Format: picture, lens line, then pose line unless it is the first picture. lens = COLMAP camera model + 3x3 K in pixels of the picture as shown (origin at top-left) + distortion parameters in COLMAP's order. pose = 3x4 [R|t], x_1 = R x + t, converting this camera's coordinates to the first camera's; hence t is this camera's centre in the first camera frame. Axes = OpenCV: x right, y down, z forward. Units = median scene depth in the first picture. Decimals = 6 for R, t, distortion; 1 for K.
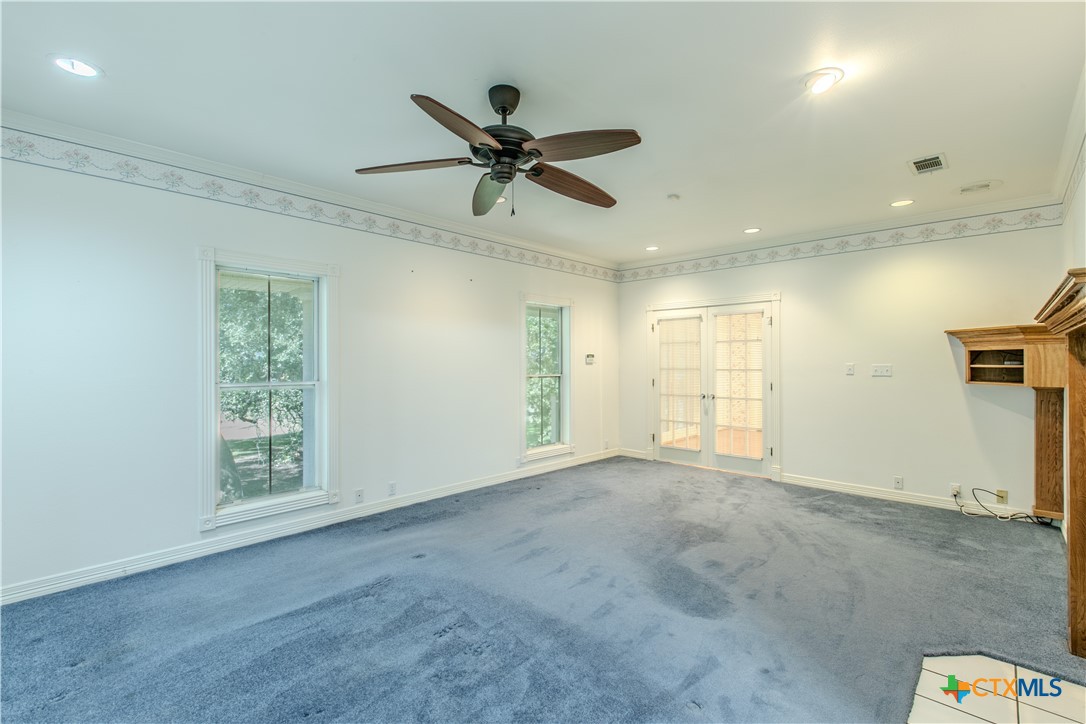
lens RADIAL K [[485.1, 0, 543.5], [0, 485.1, 361.7], [0, 0, 1]] dist [-0.017820, 0.003977]
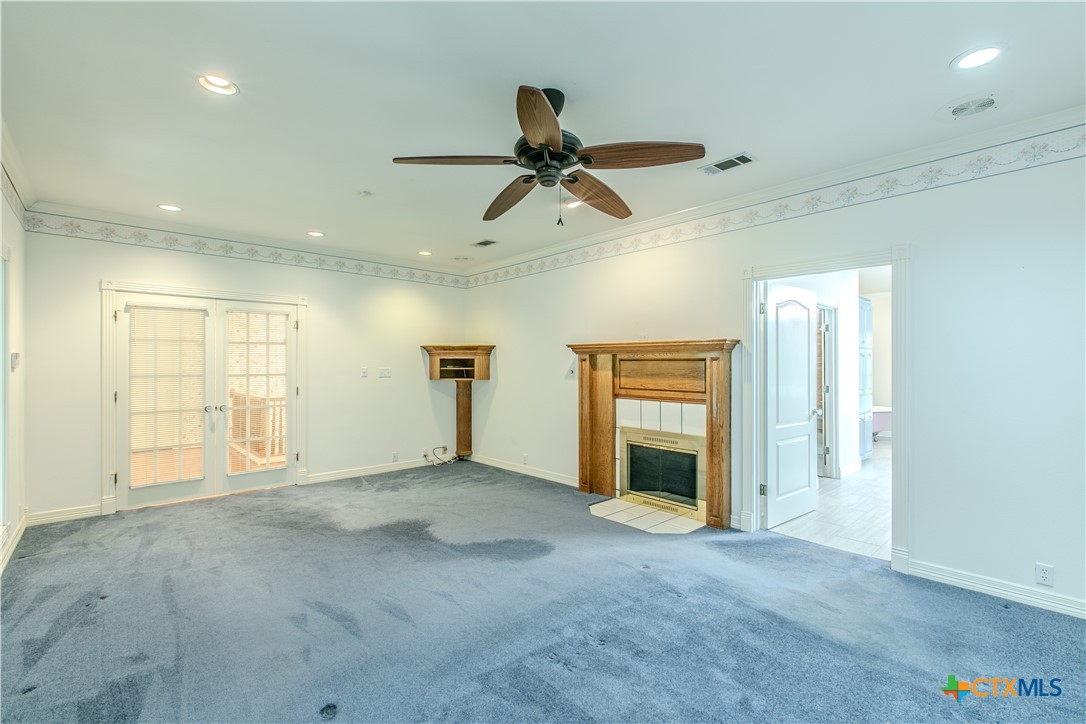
lens RADIAL K [[485.1, 0, 544.8], [0, 485.1, 362.7], [0, 0, 1]] dist [-0.017820, 0.003977]
pose [[0.048183, 0.005880, 0.998821, -0.550777], [0.000115, 0.999983, -0.005892, -0.000774], [-0.998839, 0.000399, 0.048182, 0.494041]]
